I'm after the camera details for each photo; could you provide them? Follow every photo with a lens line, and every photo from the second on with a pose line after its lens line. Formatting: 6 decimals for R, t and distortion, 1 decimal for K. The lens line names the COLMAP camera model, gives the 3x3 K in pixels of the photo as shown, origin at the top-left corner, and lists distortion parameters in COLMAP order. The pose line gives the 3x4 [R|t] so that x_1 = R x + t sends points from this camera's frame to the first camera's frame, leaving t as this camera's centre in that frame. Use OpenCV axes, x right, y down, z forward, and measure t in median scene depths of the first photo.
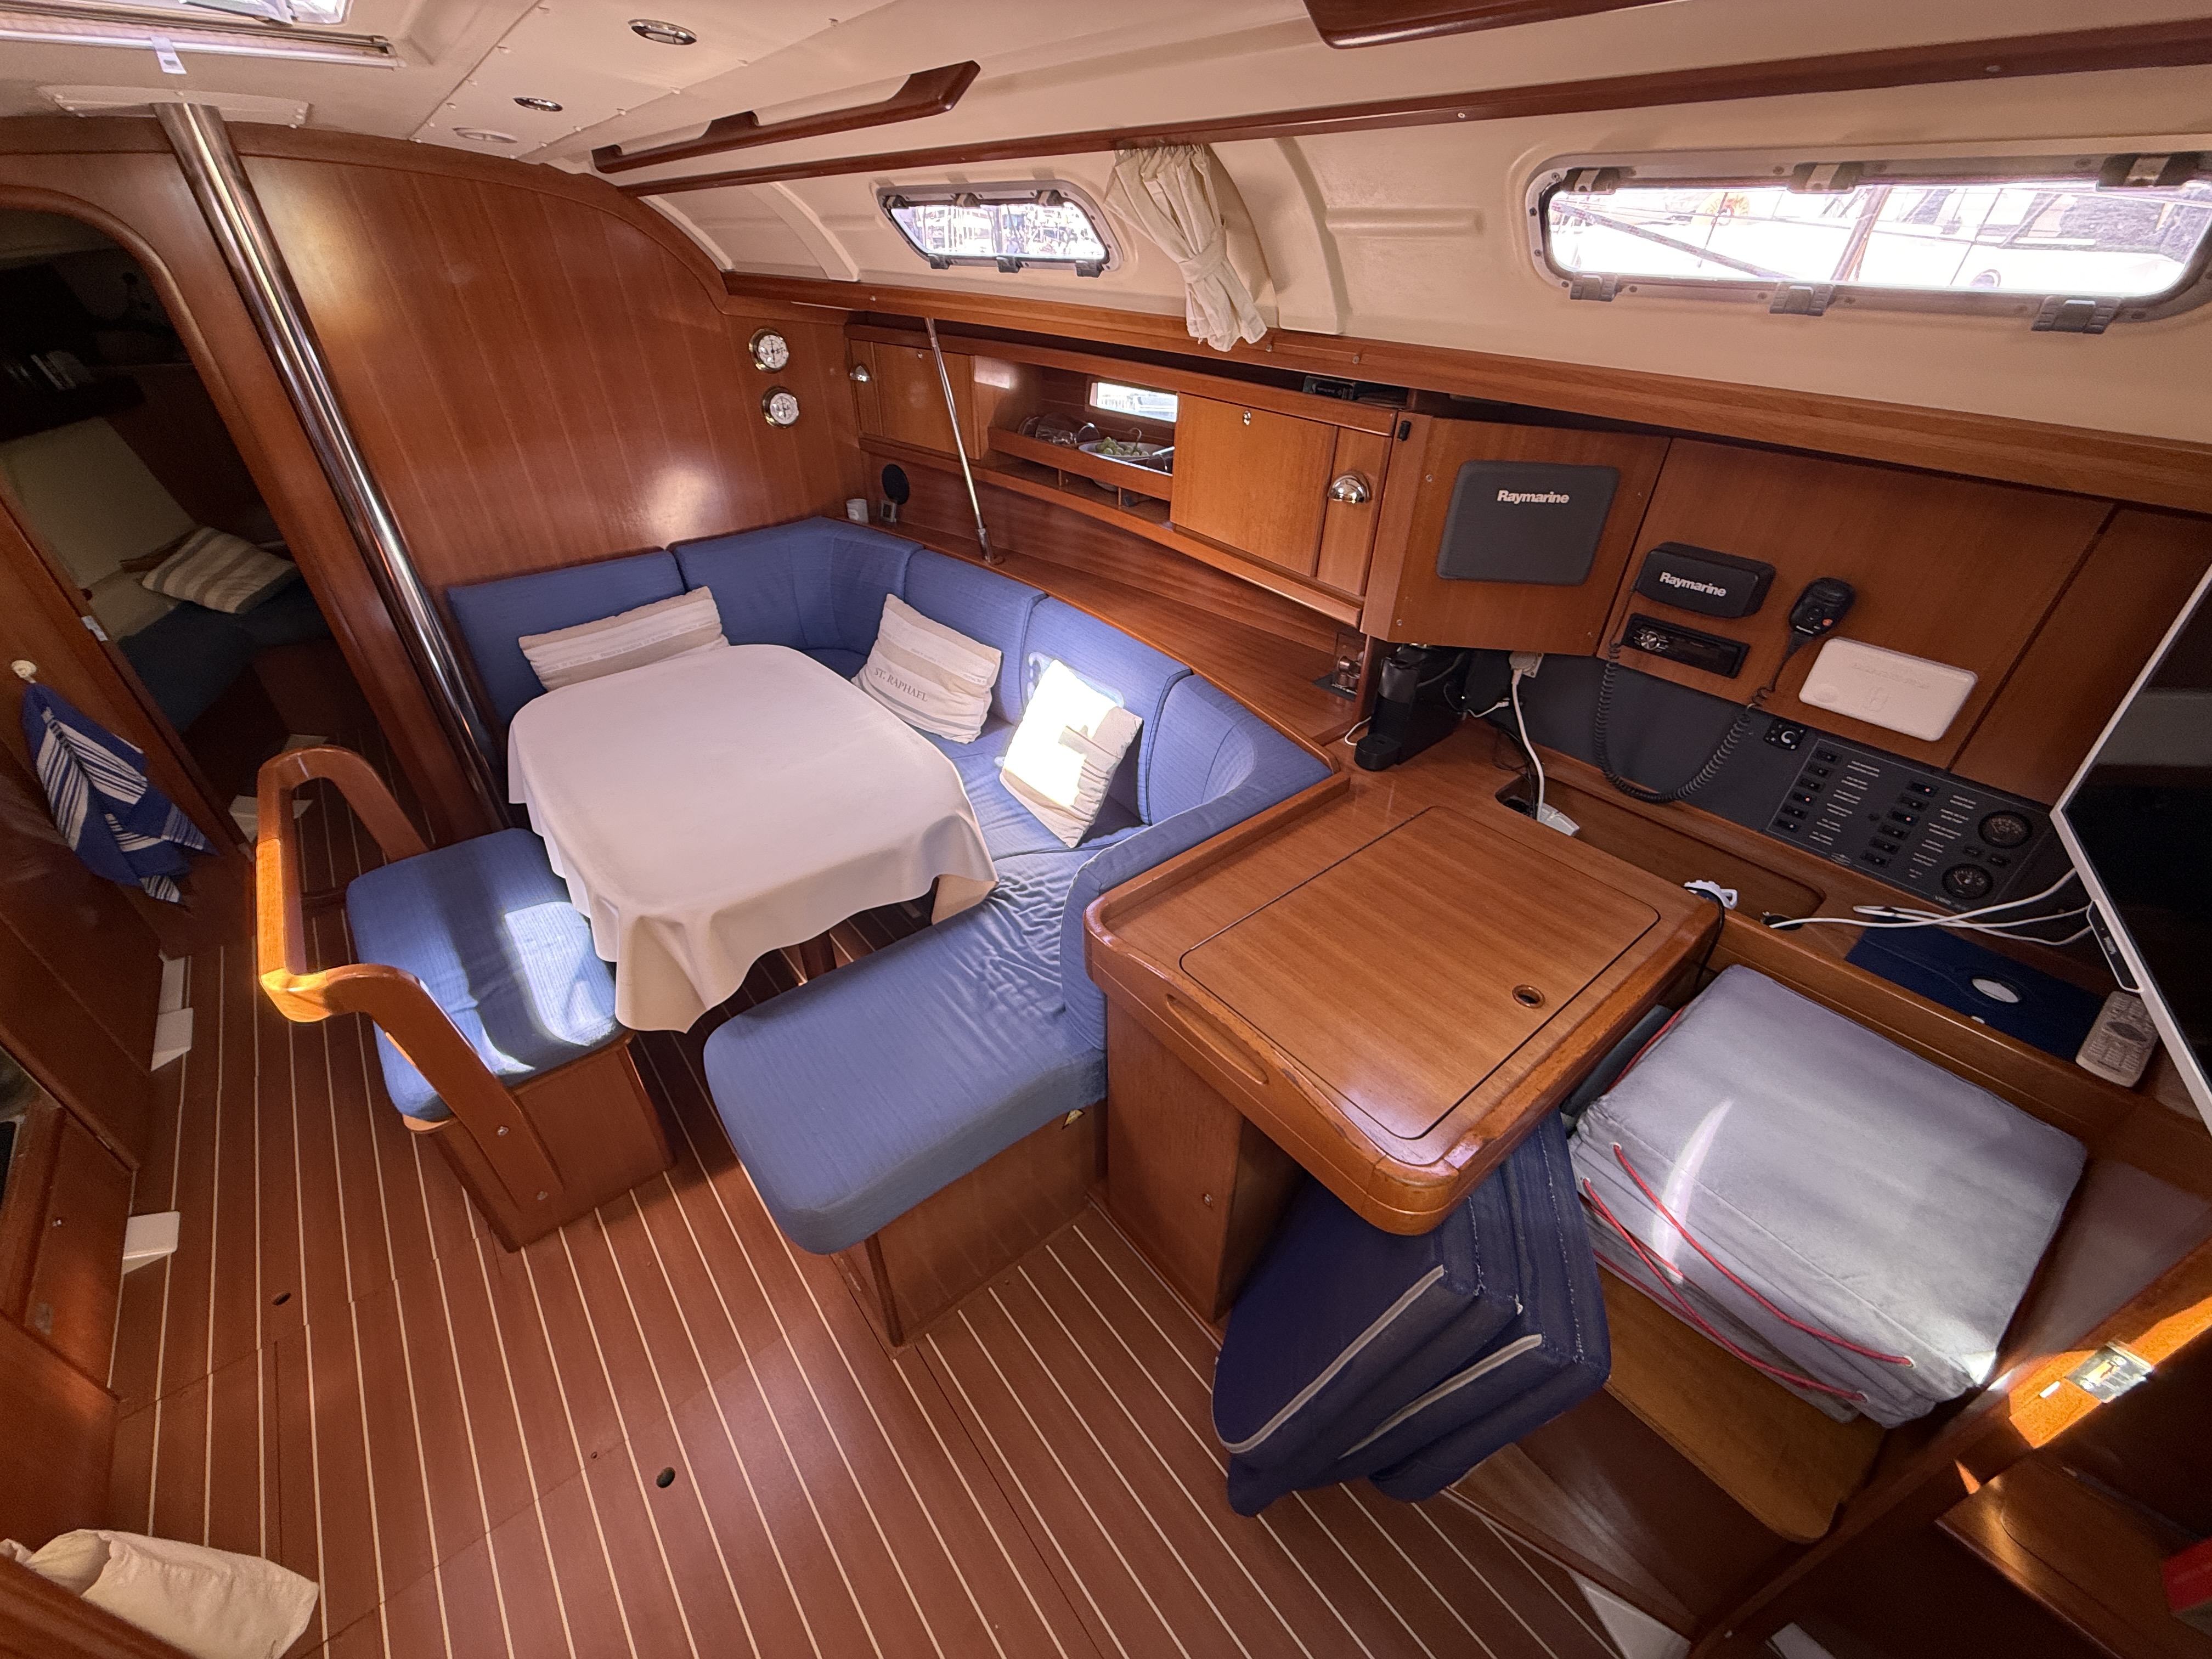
lens RADIAL K [[877.4, 0, 1097.7], [0, 877.4, 835.2], [0, 0, 1]] dist [-0.000914, -0.000084]
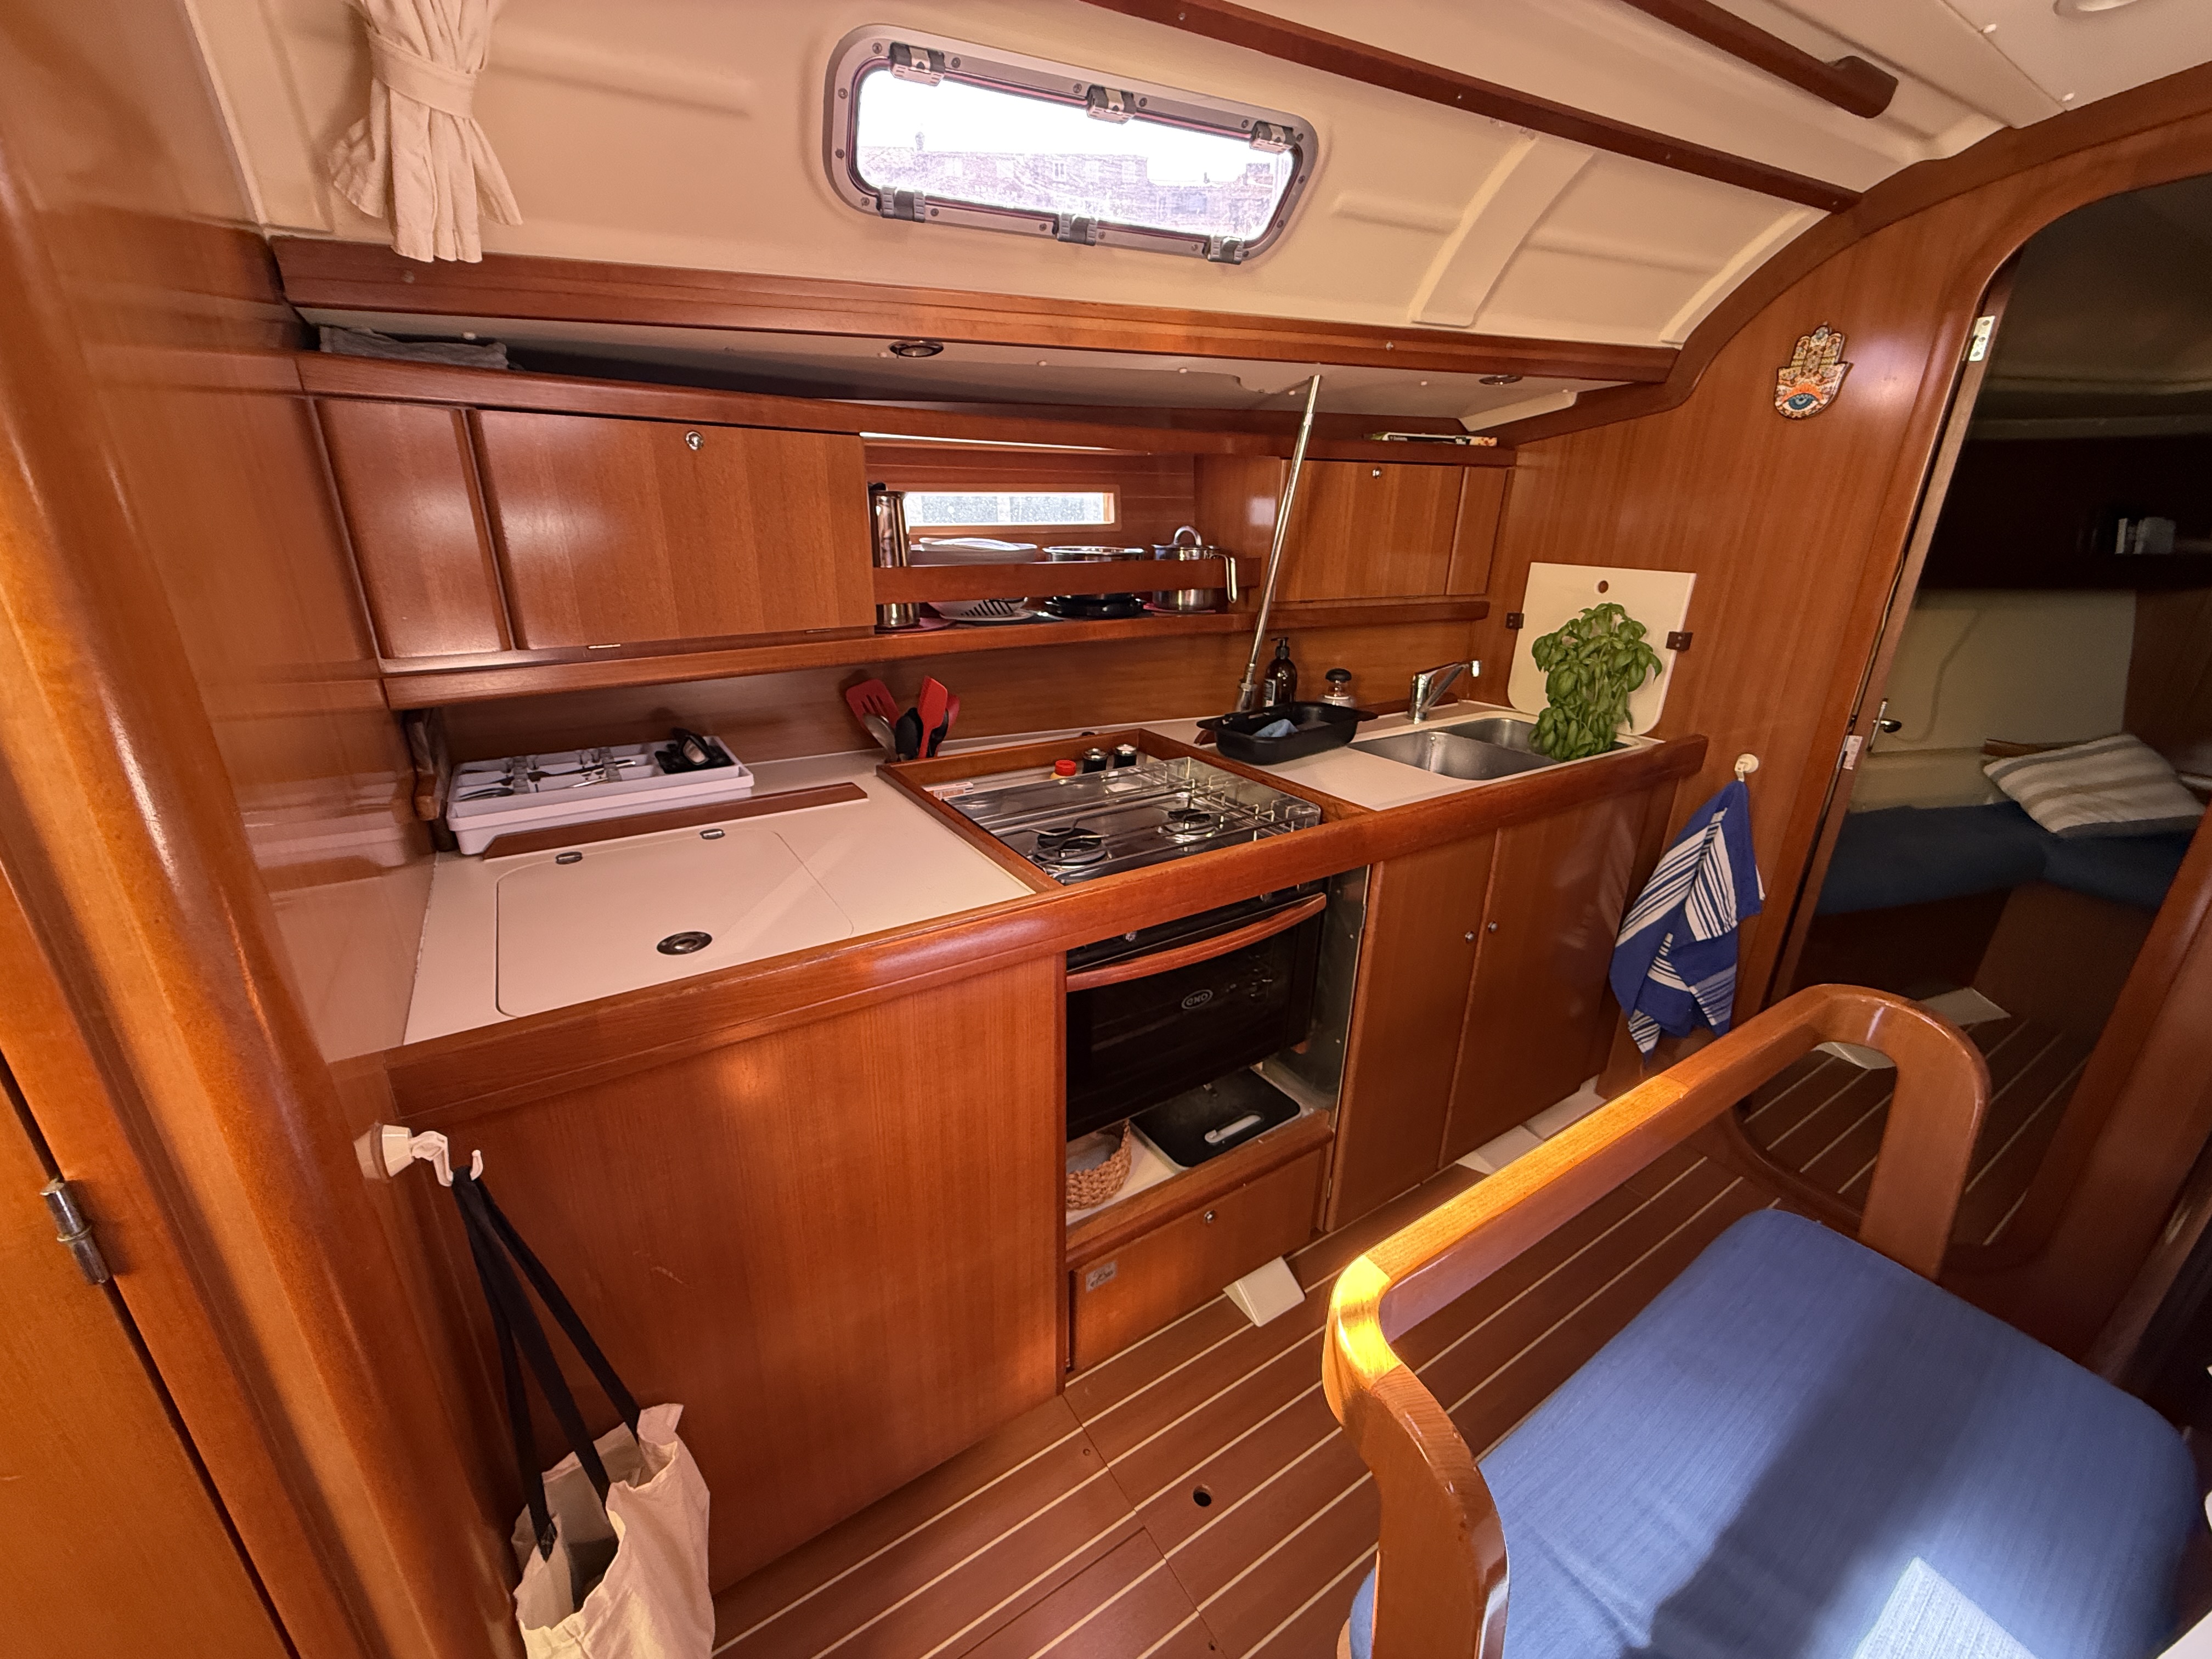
lens RADIAL K [[881.7, 0, 1099.5], [0, 881.7, 834.6], [0, 0, 1]] dist [0.001655, -0.000212]
pose [[-0.102969, 0.341391, -0.934264, -0.290123], [-0.575840, 0.745398, 0.335842, -0.055336], [0.811052, 0.572568, 0.119834, 0.360498]]
